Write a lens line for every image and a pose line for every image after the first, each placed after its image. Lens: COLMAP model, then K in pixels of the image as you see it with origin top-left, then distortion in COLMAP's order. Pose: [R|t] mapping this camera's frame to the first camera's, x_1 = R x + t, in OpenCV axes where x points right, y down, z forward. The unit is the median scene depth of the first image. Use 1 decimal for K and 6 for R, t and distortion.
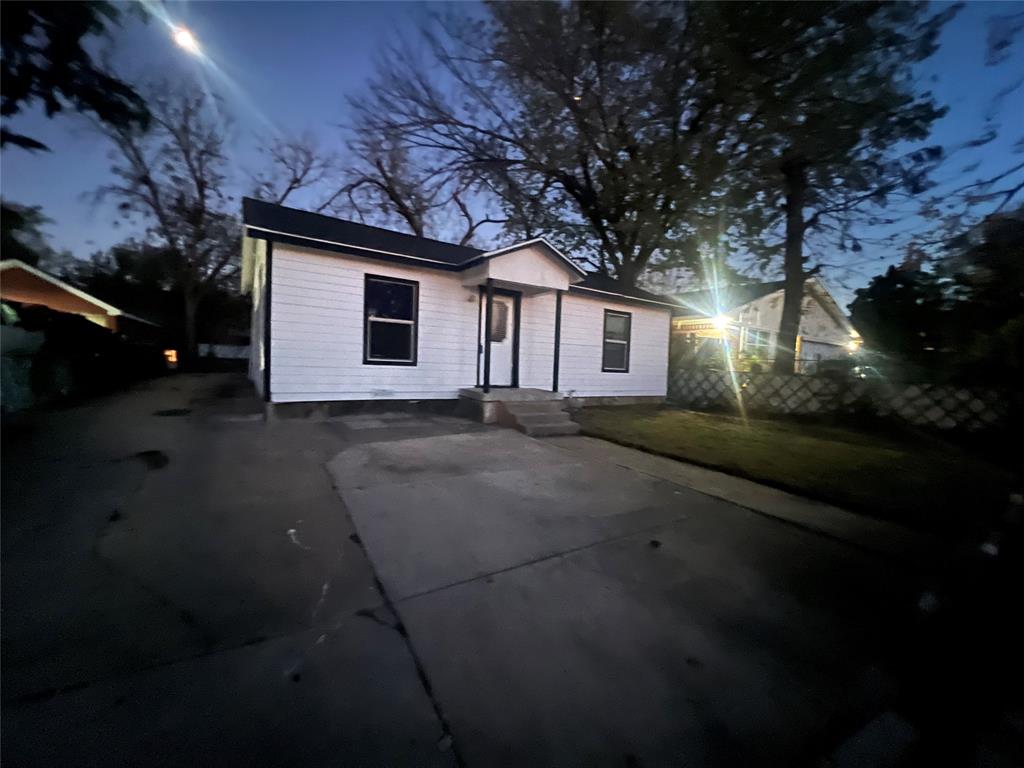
lens RADIAL K [[408.3, 0, 514.1], [0, 408.3, 384.4], [0, 0, 1]] dist [-0.000066, 0.000160]
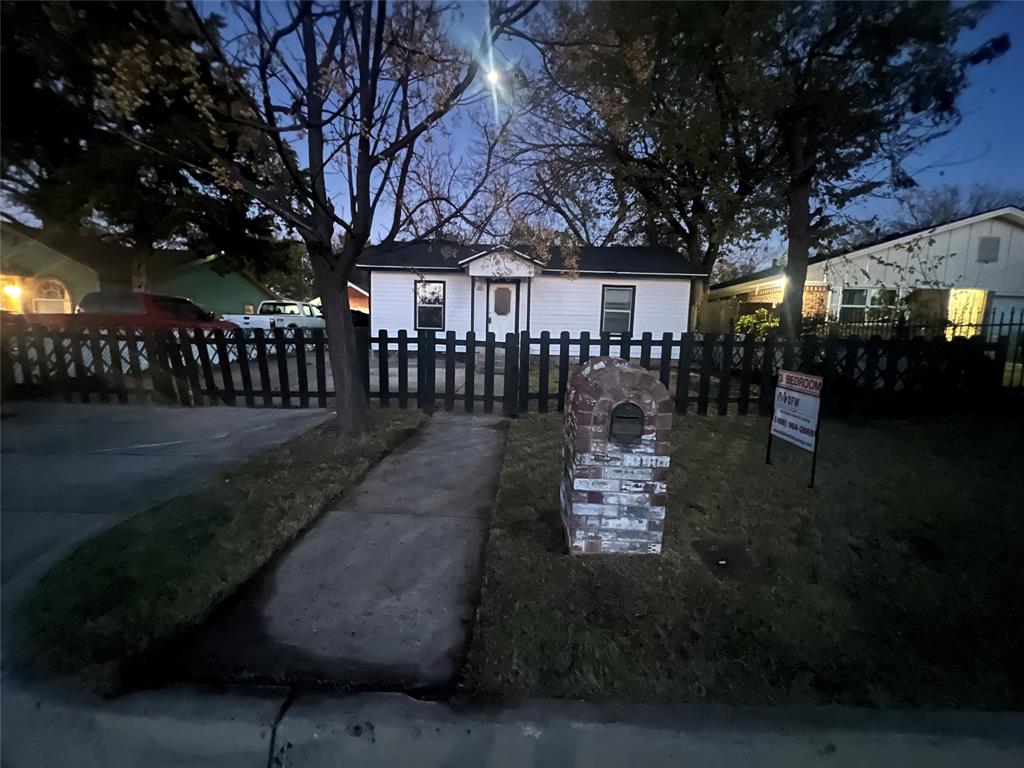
lens RADIAL K [[408.3, 0, 511.6], [0, 408.3, 383.4], [0, 0, 1]] dist [-0.000066, 0.000160]
pose [[0.814611, 0.054653, -0.577427, 0.402695], [-0.027899, 0.998090, 0.055110, 0.028687], [0.579336, -0.028783, 0.814580, -0.093716]]
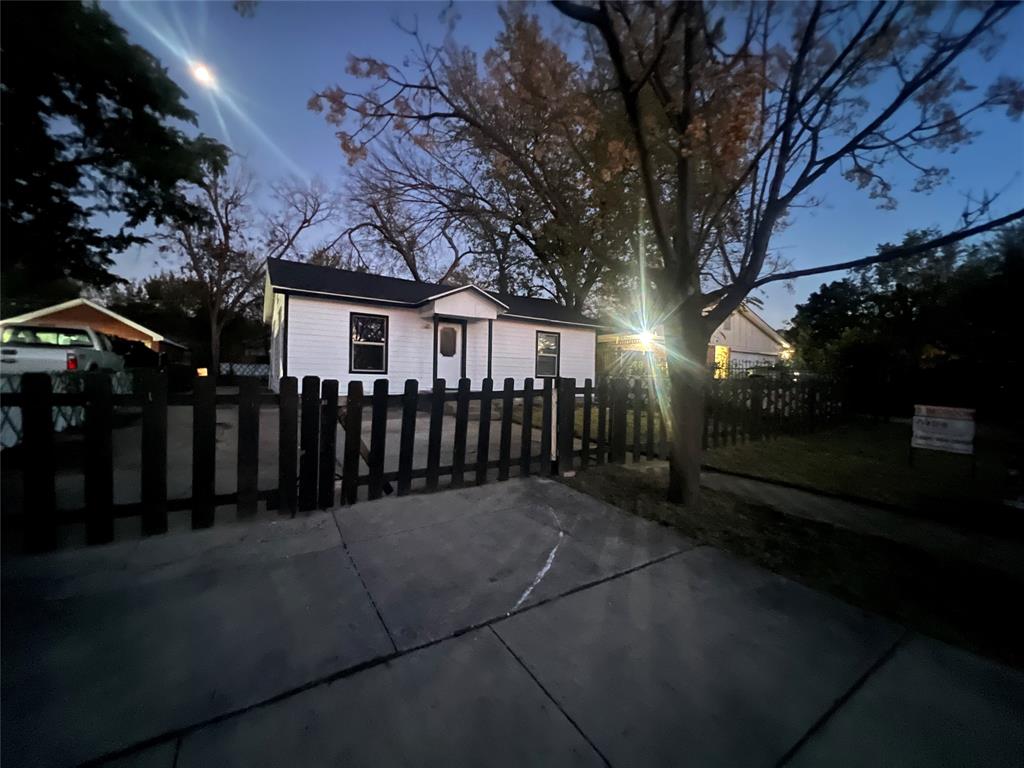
lens RADIAL K [[408.3, 0, 514.8], [0, 408.3, 385.1], [0, 0, 1]] dist [-0.000066, 0.000160]
pose [[0.999685, -0.016262, -0.019091, 0.097281], [0.015598, 0.999284, -0.034459, 0.020160], [0.019637, 0.034150, 0.999224, -0.173799]]
